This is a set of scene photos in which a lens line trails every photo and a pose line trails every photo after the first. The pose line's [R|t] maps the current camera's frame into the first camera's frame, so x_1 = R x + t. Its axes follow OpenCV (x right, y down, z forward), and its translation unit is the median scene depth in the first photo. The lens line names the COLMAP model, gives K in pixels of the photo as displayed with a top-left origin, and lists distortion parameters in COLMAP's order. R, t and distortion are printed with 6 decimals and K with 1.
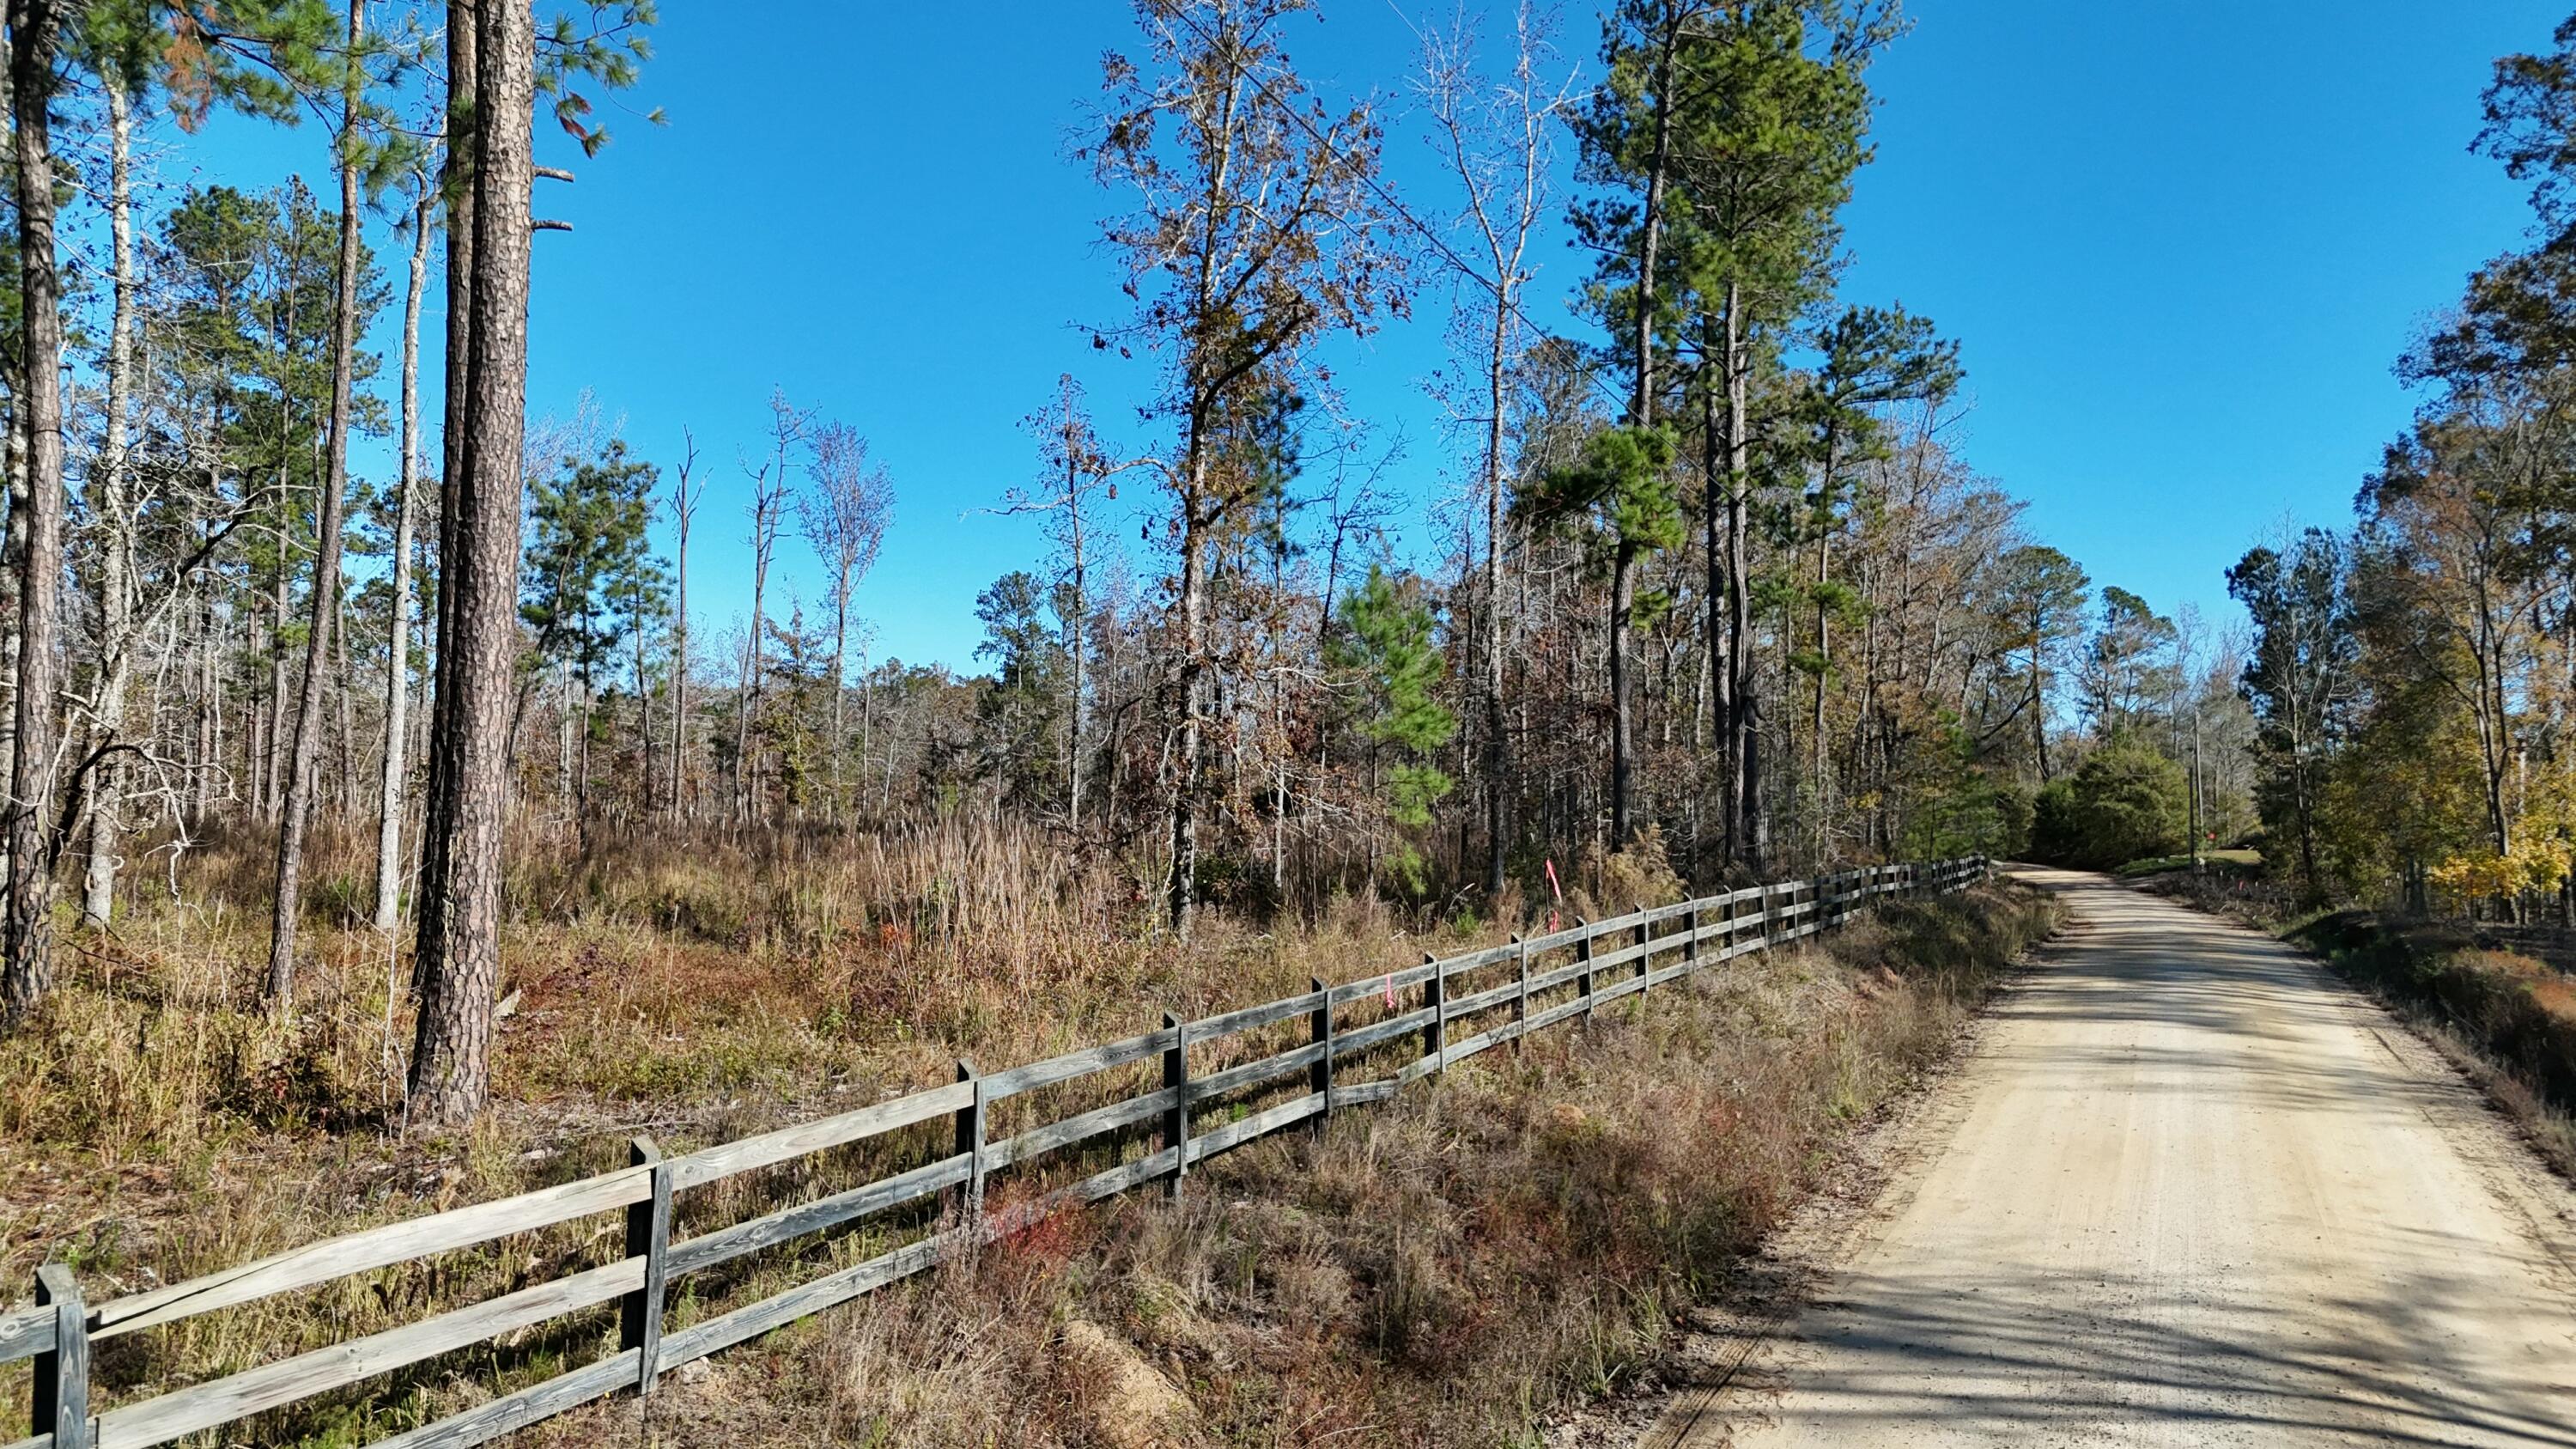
lens RADIAL K [[1864.8, 0, 1294.6], [0, 1864.8, 731.9], [0, 0, 1]] dist [0.066929, -0.060281]
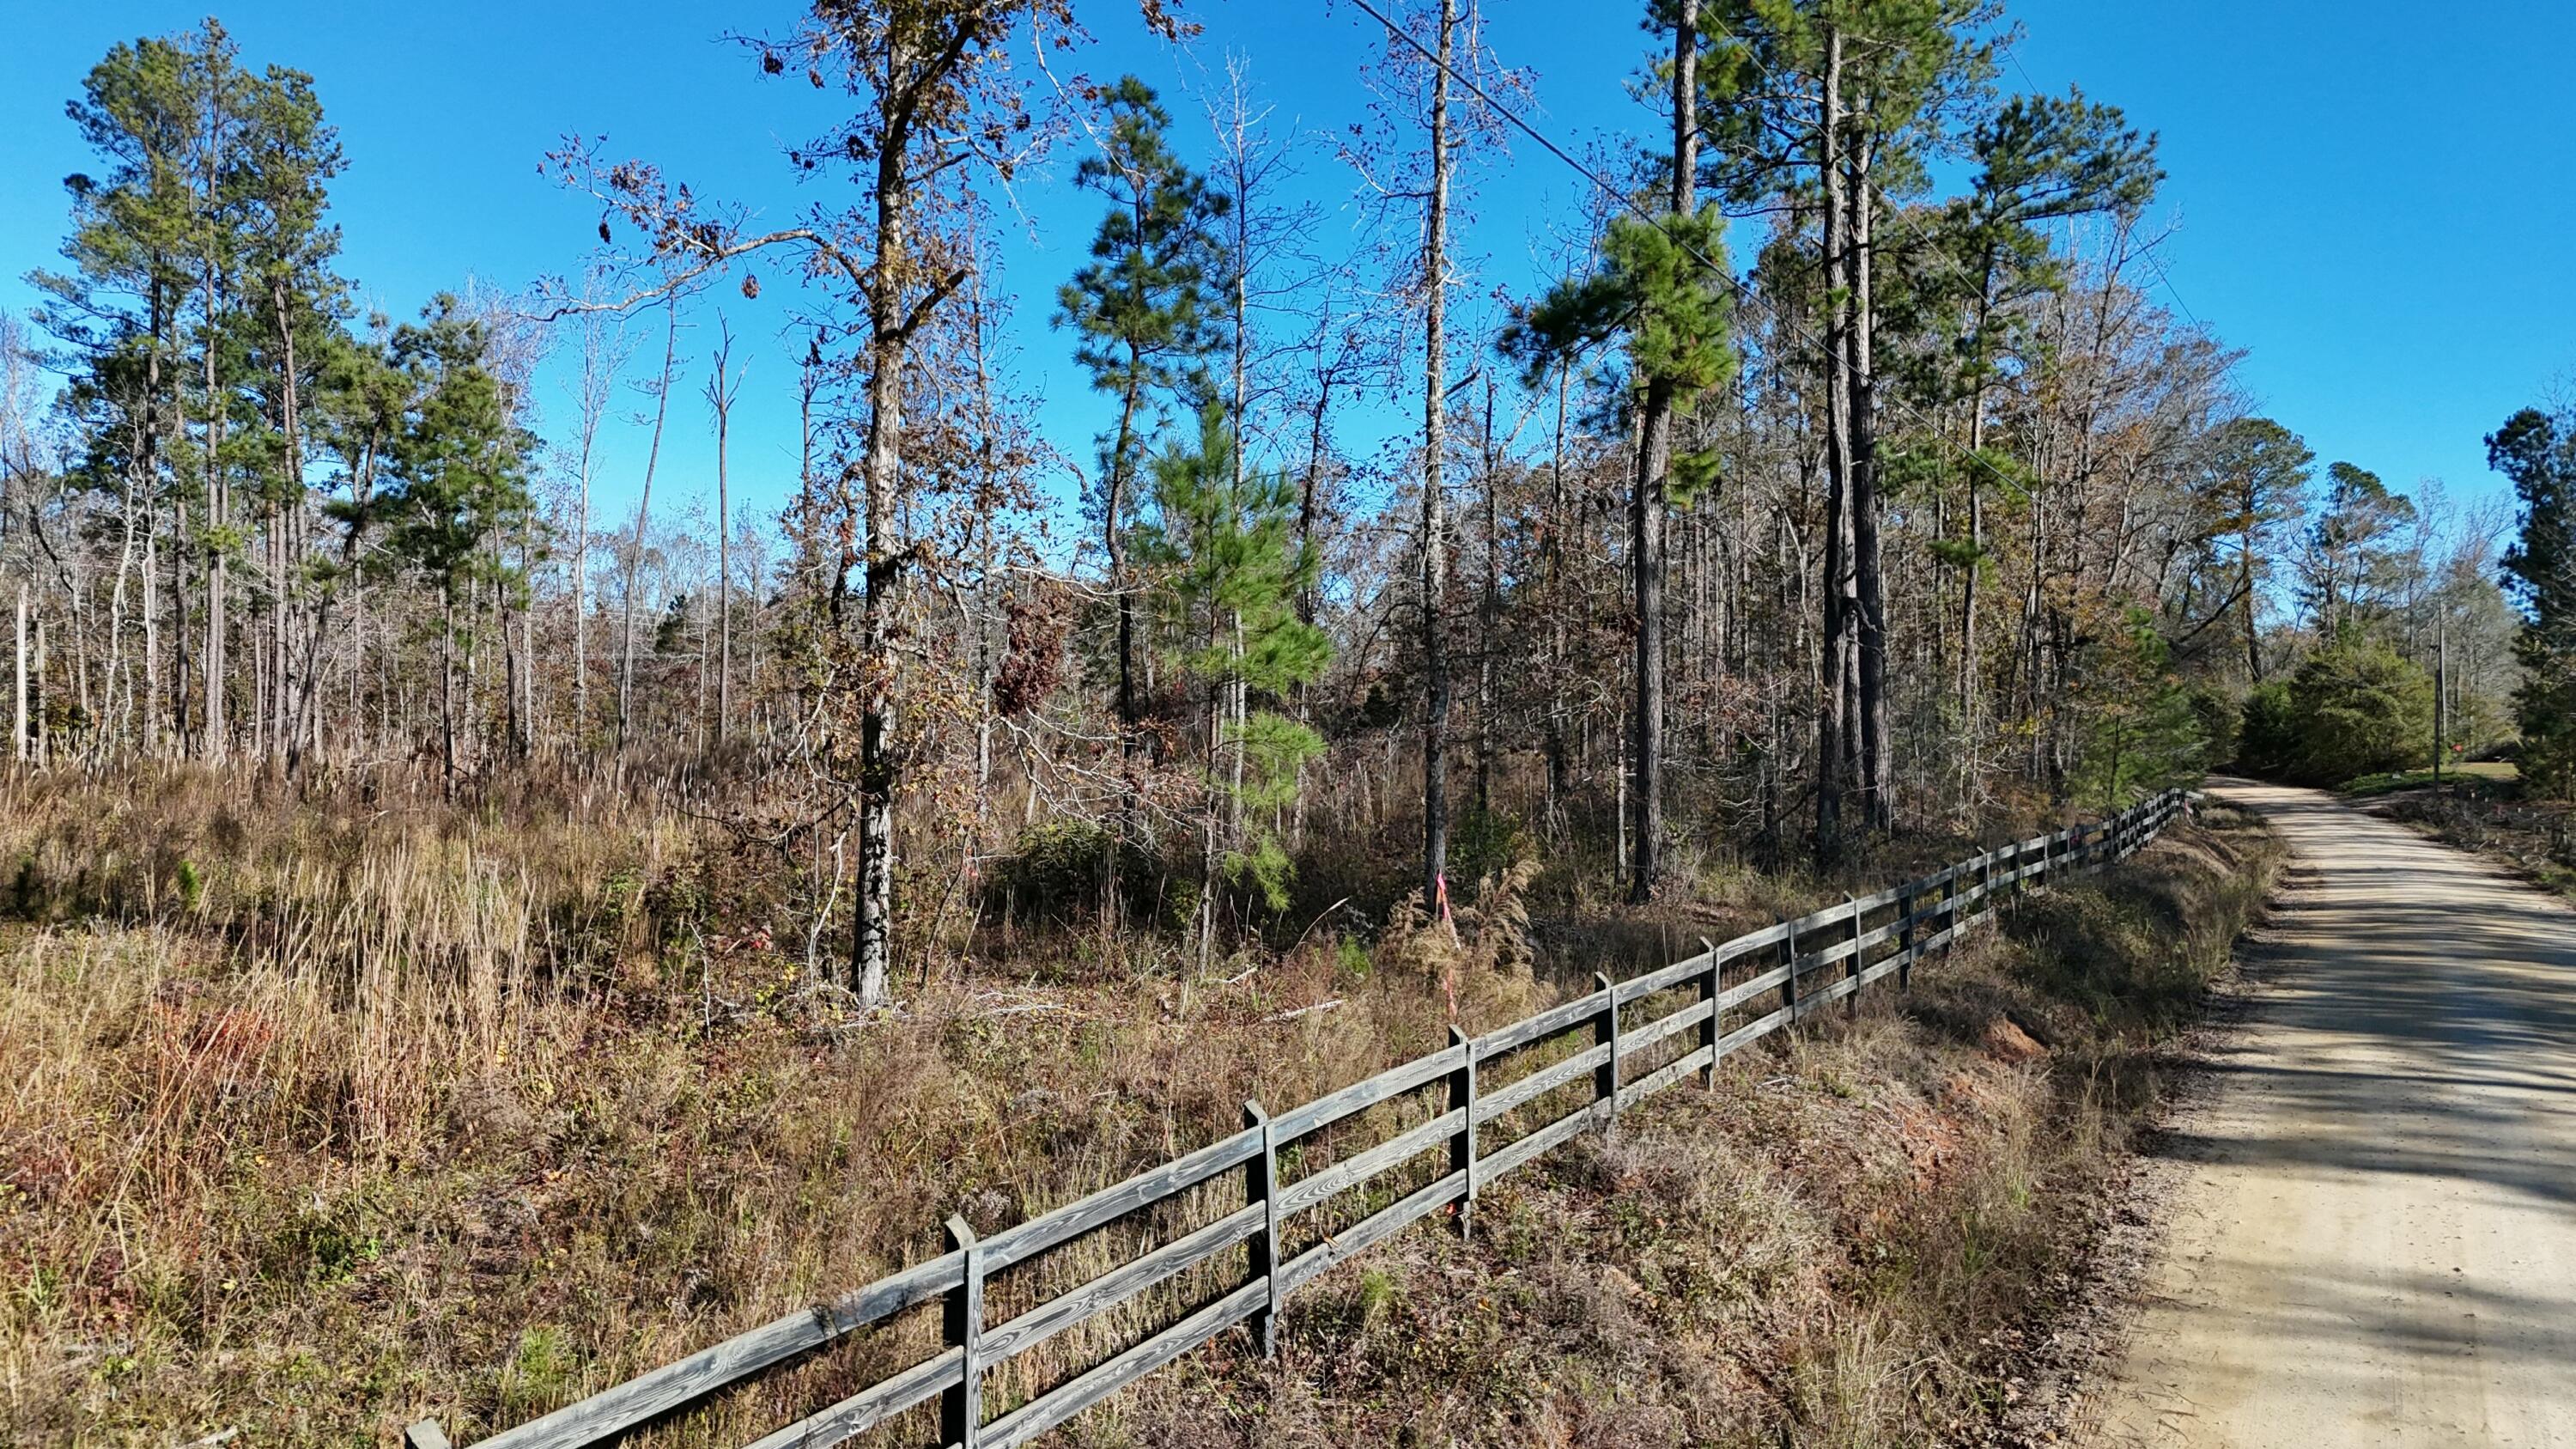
lens RADIAL K [[1864.8, 0, 1296.9], [0, 1864.8, 714.2], [0, 0, 1]] dist [0.066929, -0.060281]
pose [[0.996018, -0.003954, -0.089065, 0.063901], [0.007905, 0.998998, 0.044050, -0.005059], [0.088801, -0.044579, 0.995051, 0.169660]]
